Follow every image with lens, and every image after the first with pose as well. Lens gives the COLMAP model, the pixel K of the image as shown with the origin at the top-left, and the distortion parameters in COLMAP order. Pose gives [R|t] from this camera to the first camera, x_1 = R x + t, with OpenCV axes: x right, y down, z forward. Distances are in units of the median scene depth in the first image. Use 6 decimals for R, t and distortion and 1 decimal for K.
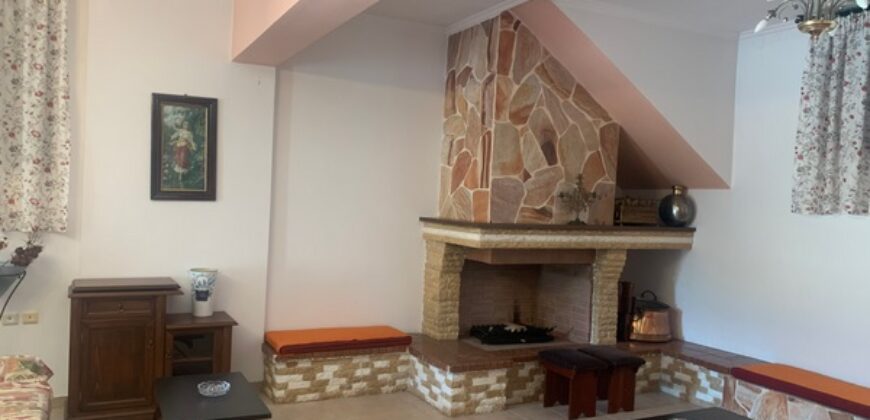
lens RADIAL K [[681.5, 0, 435.0], [0, 681.5, 210.0], [0, 0, 1]] dist [0.077285, -0.134232]
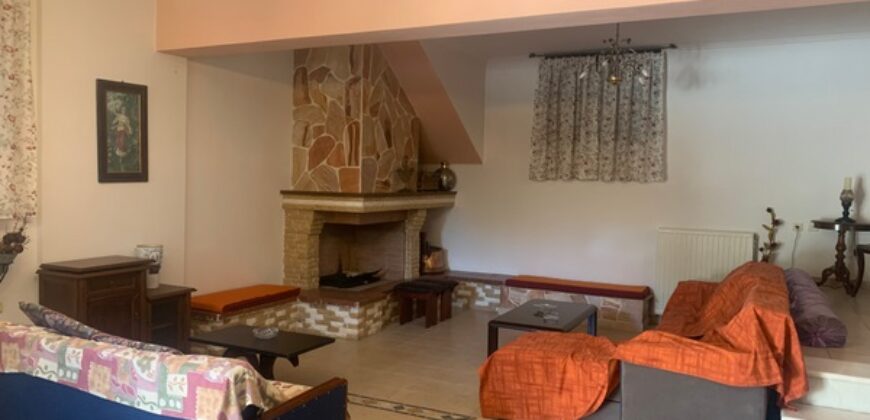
lens RADIAL K [[681.5, 0, 435.0], [0, 681.5, 210.0], [0, 0, 1]] dist [0.077285, -0.134232]
pose [[0.798232, -0.052825, 0.600029, -0.583351], [0.024131, 0.998152, 0.055772, -0.017426], [-0.601866, -0.030039, 0.798032, -0.123510]]
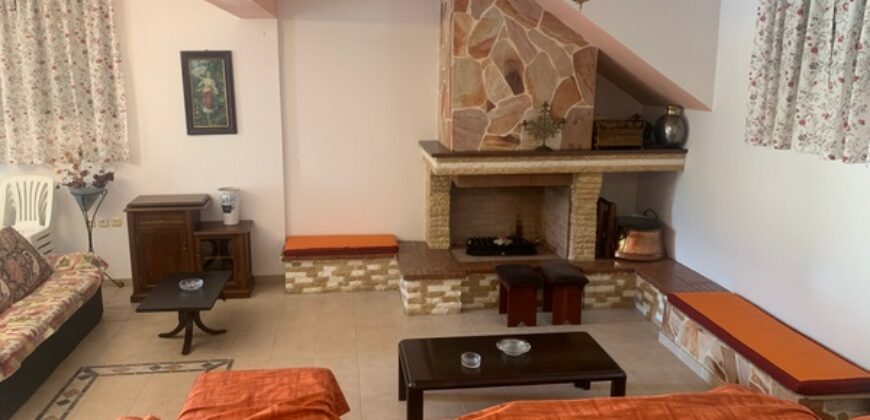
lens RADIAL K [[670.4, 0, 419.5], [0, 670.4, 205.7], [0, 0, 1]] dist [0.094965, -0.224910]
pose [[0.934698, 0.031068, -0.354082, 0.416078], [0.030592, 0.985445, 0.167221, -0.077162], [0.354123, -0.167133, 0.920143, -0.039638]]
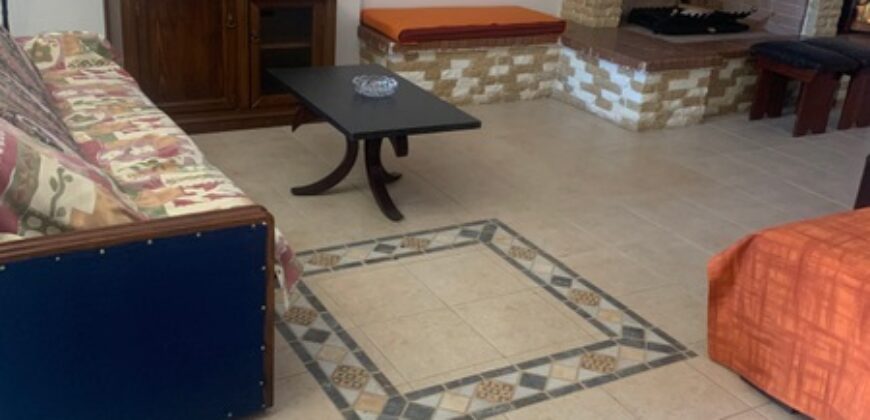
lens RADIAL K [[906.8, 0, 421.9], [0, 906.8, 208.1], [0, 0, 1]] dist [0.141800, -0.376293]
pose [[0.998896, 0.009600, 0.045981, -0.227296], [-0.025603, 0.931973, 0.361622, 0.030722], [-0.039381, -0.362400, 0.931190, 0.073165]]
